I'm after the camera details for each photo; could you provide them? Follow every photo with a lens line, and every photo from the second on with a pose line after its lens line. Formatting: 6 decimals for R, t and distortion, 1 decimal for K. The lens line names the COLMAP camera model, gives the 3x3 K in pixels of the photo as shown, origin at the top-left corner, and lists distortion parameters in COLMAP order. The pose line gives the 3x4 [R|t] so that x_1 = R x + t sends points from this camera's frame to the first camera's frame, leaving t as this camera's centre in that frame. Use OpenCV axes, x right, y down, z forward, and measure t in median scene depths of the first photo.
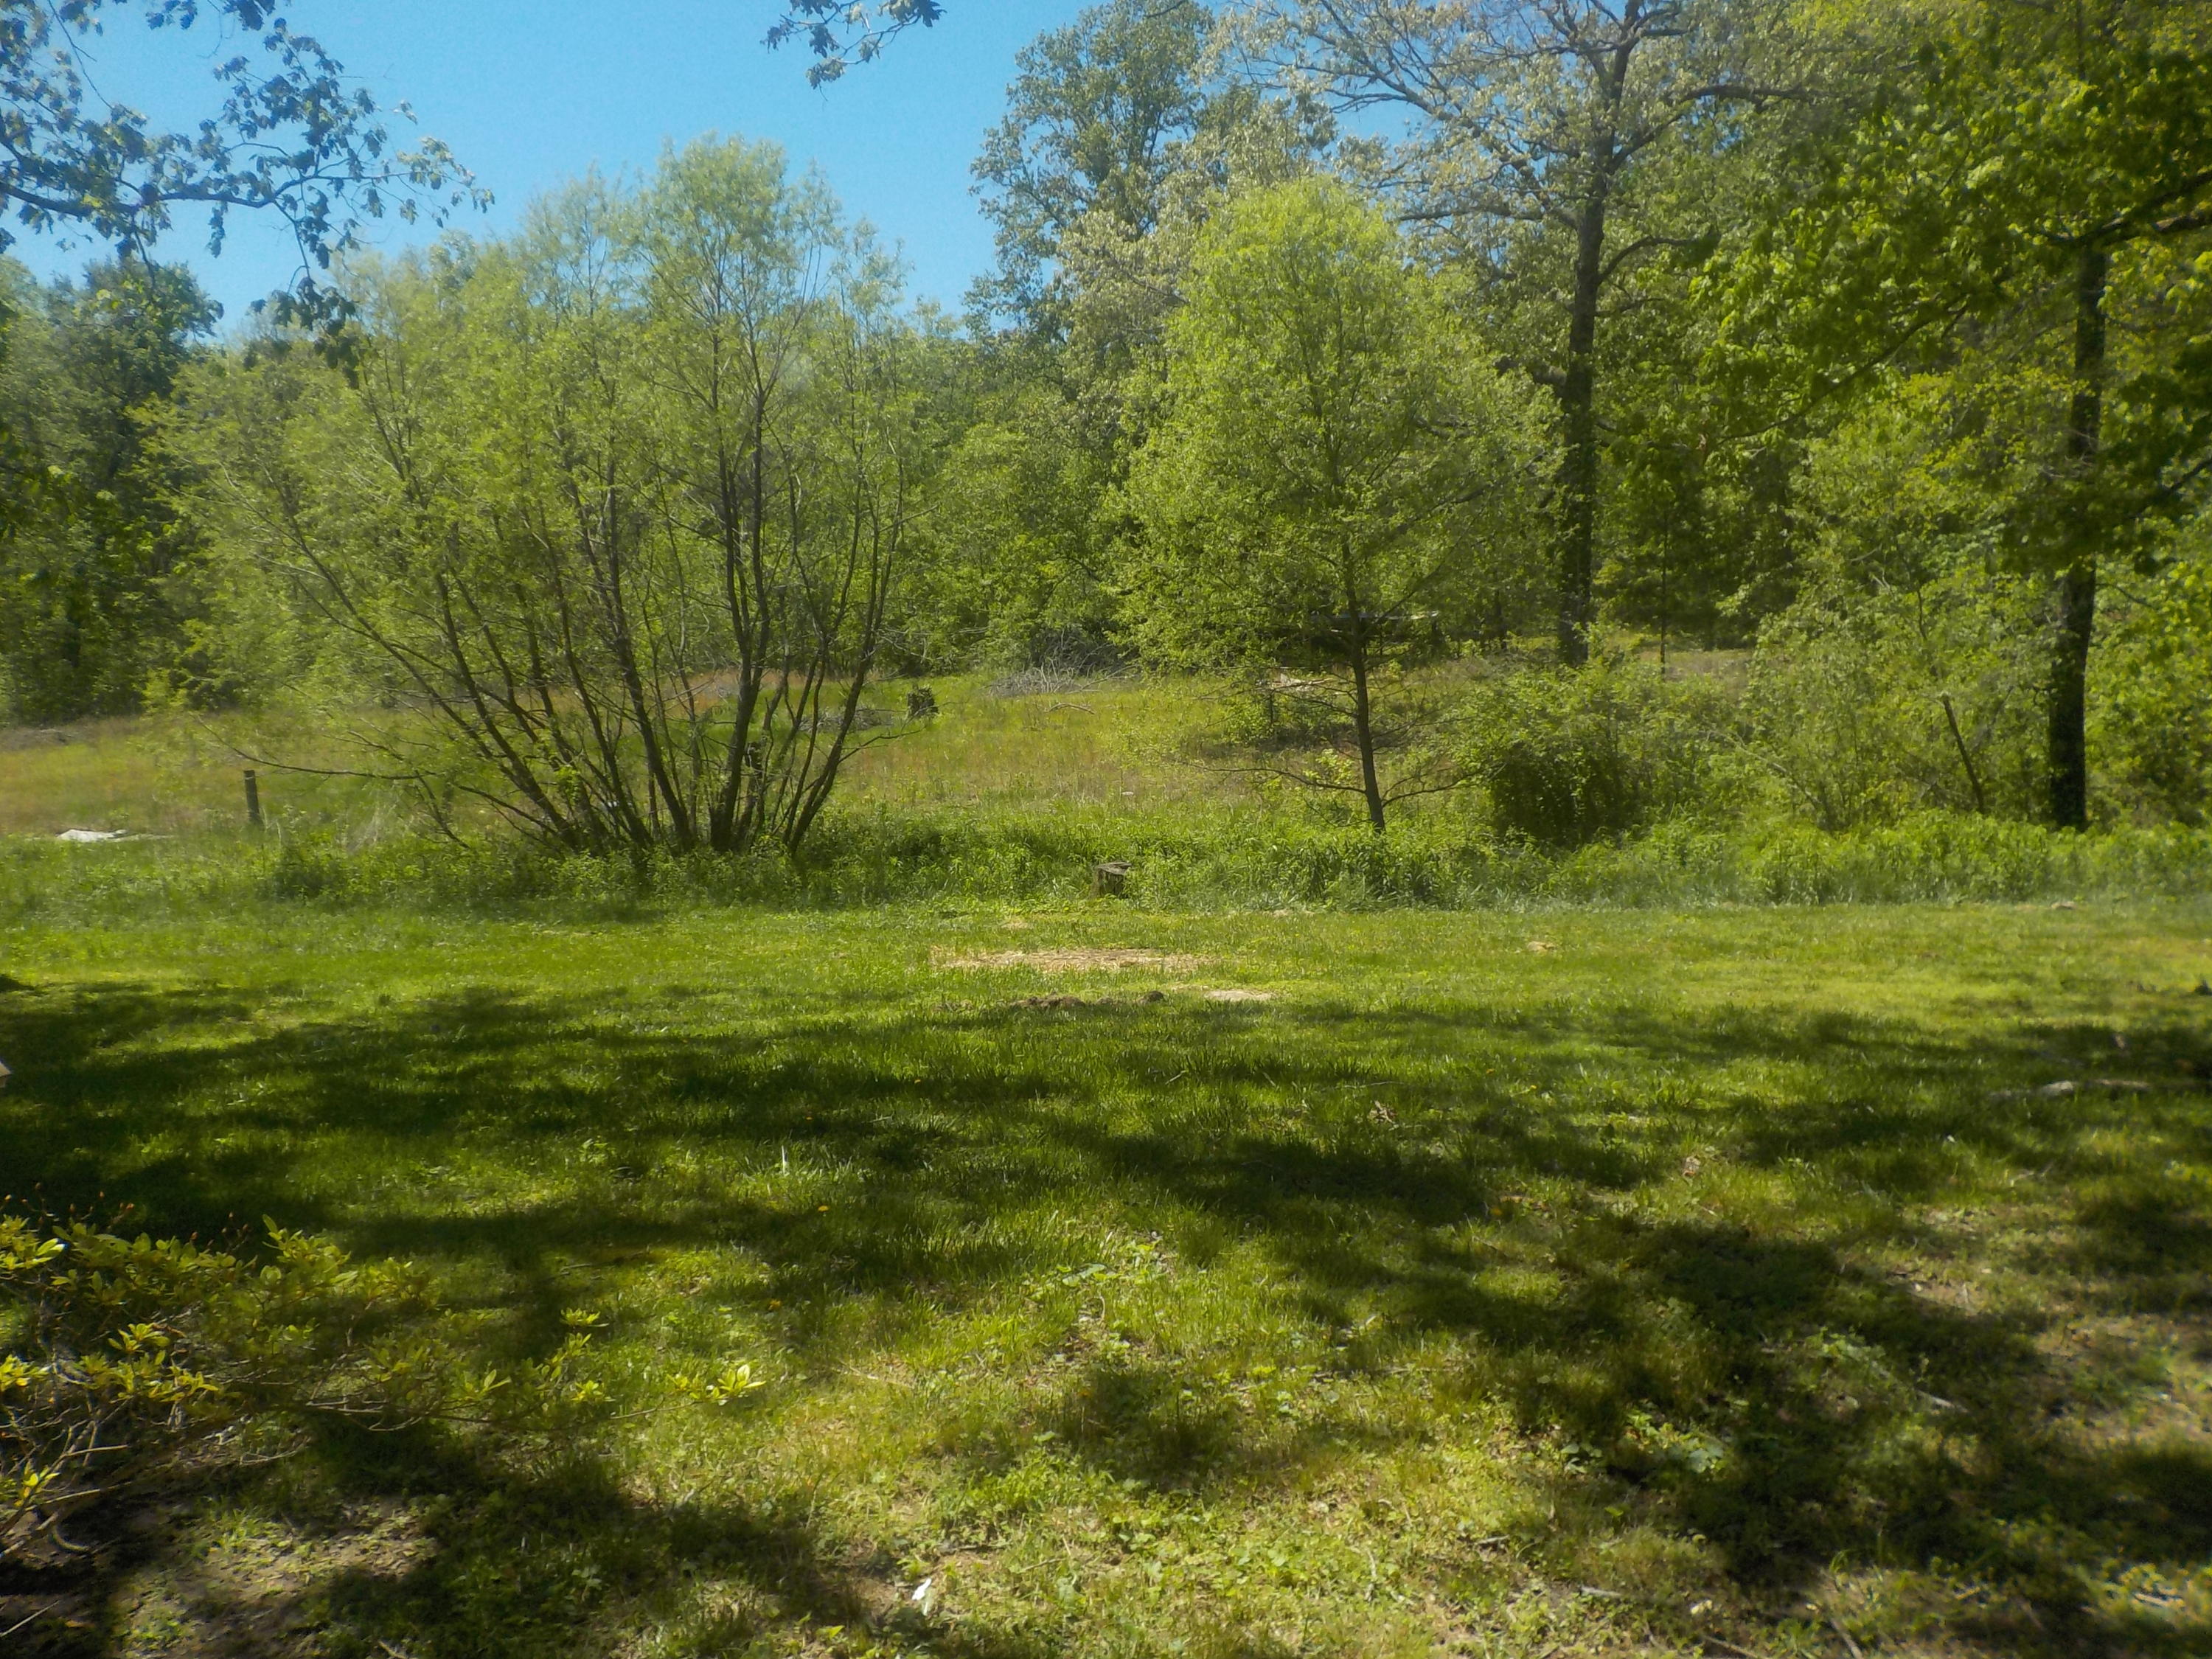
lens RADIAL K [[2025.1, 0, 1106.0], [0, 2025.1, 829.5], [0, 0, 1]] dist [0.022135, 0.000839]
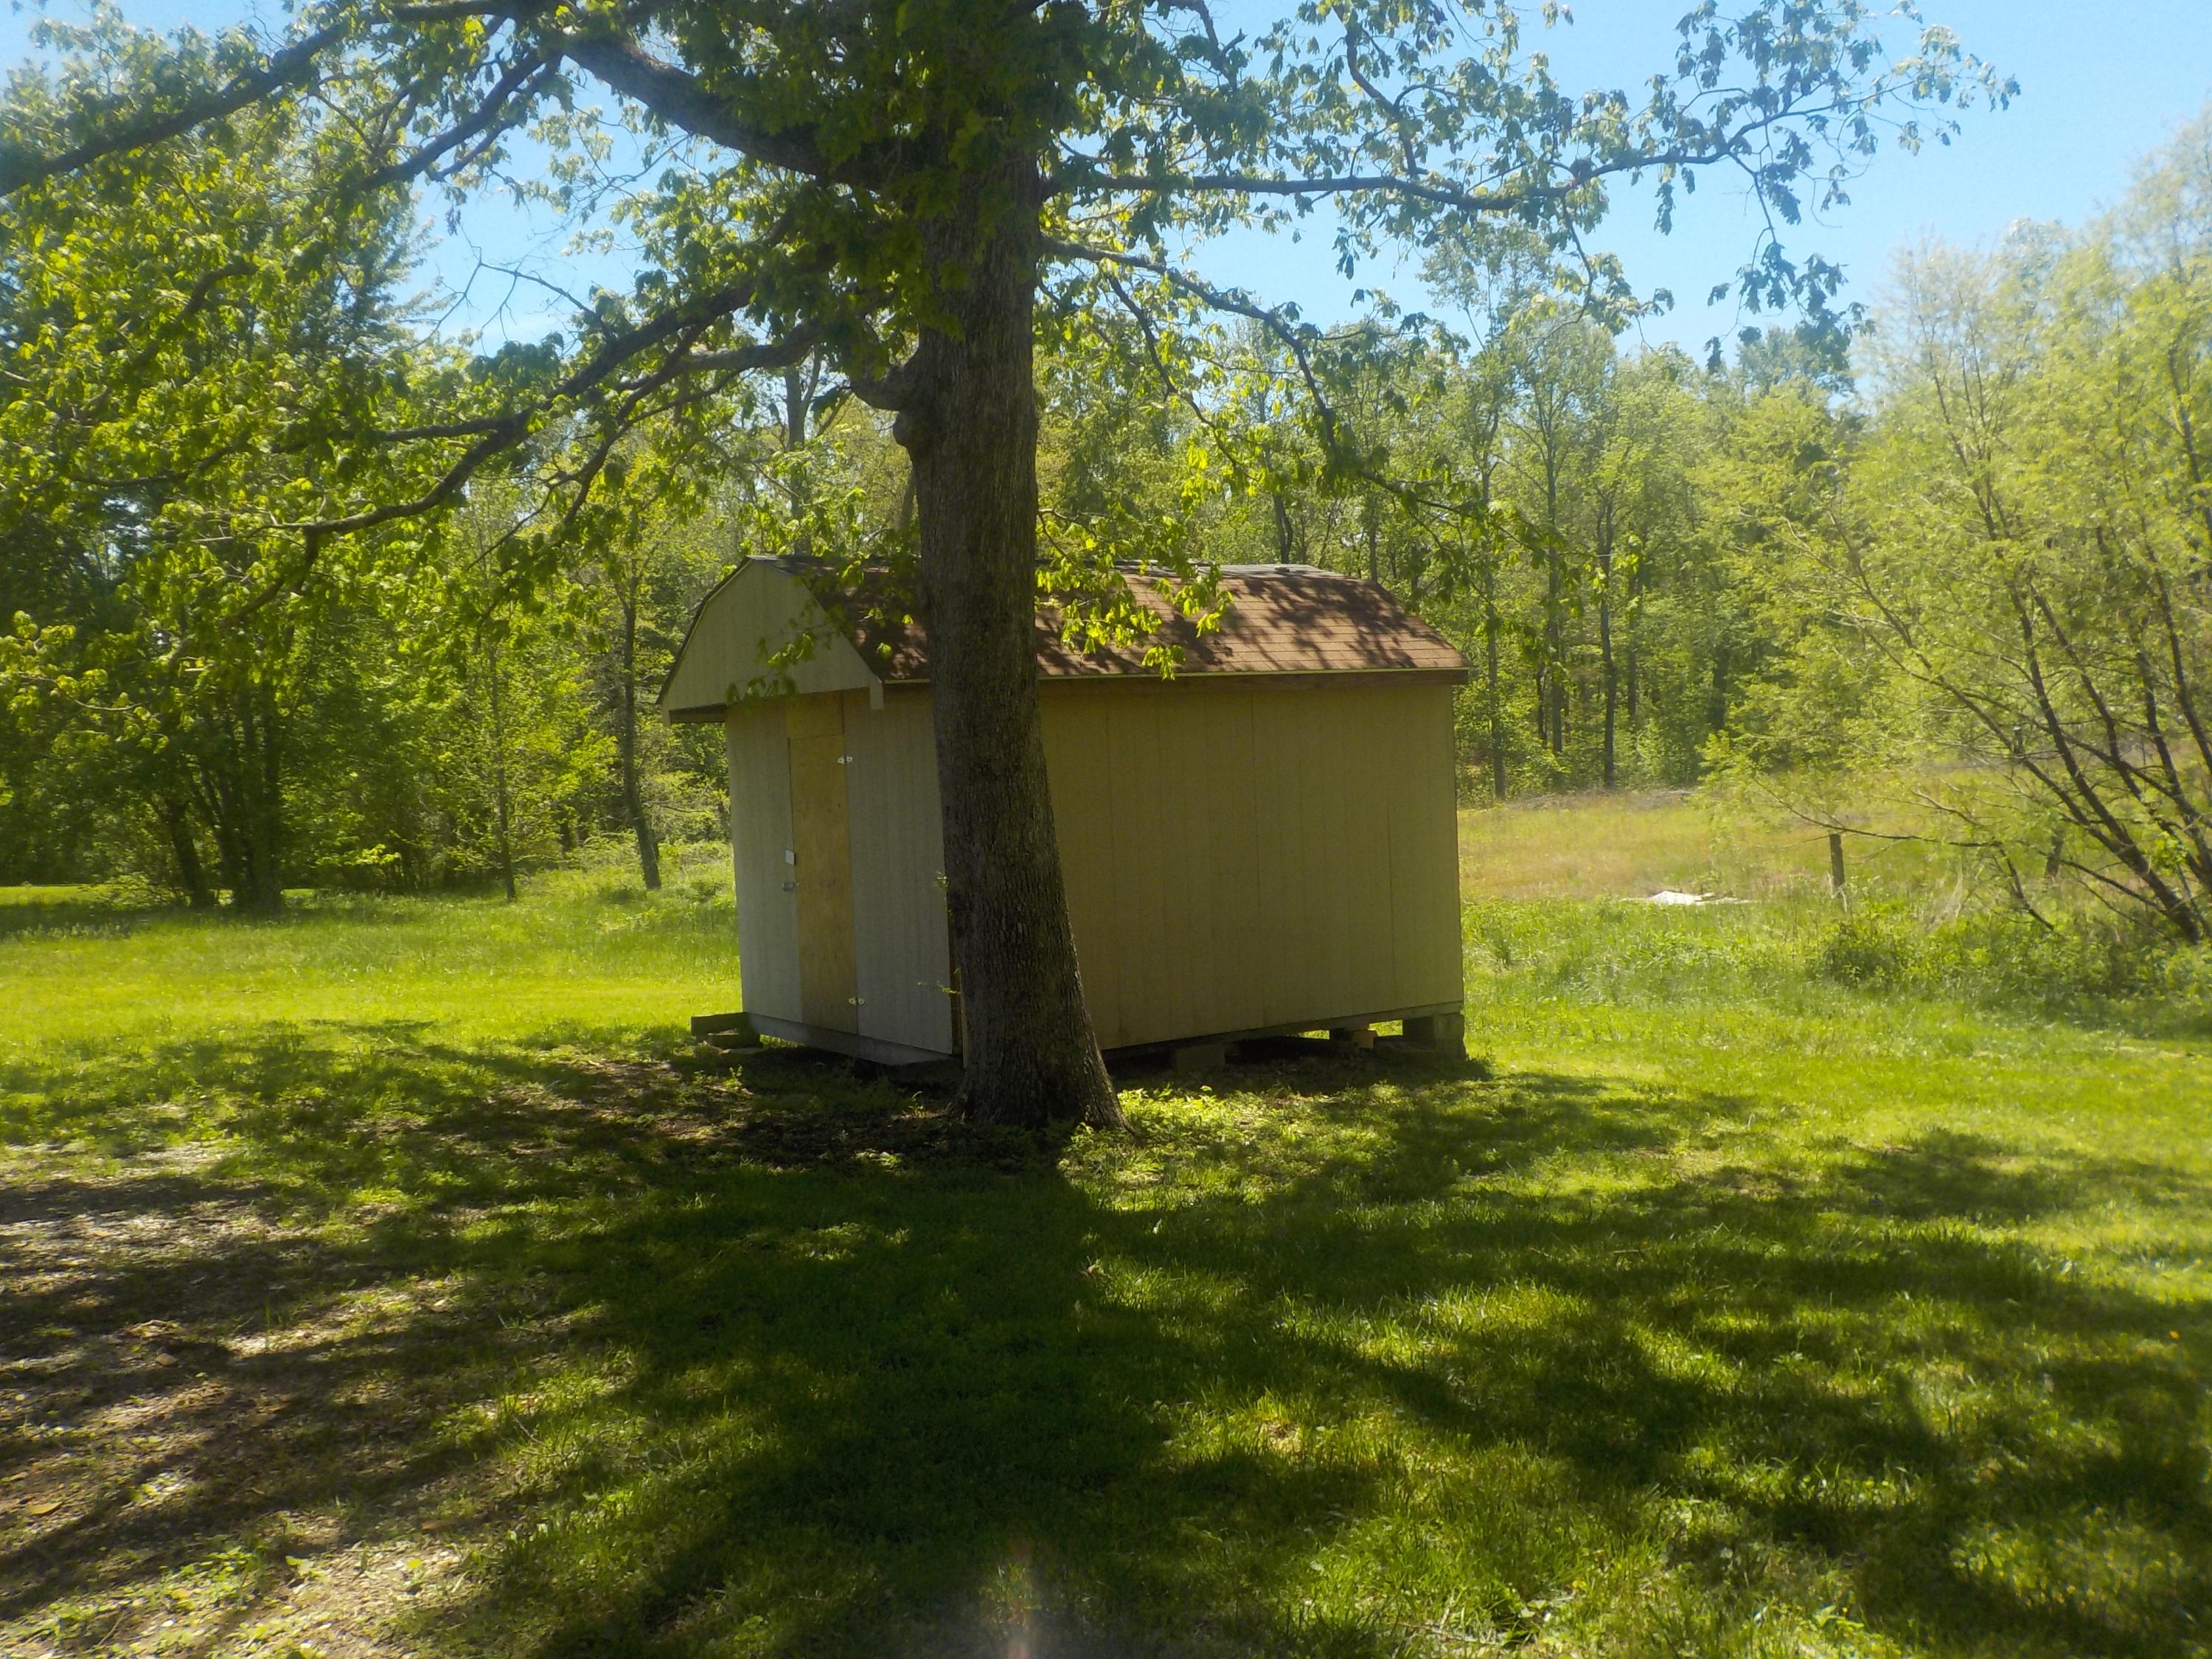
lens RADIAL K [[2025.1, 0, 1106.0], [0, 2025.1, 829.5], [0, 0, 1]] dist [0.022135, 0.000839]
pose [[0.722047, 0.006418, -0.691815, -0.021141], [-0.027020, 0.999456, -0.018928, -0.013703], [0.691317, 0.032360, 0.721827, 0.230112]]
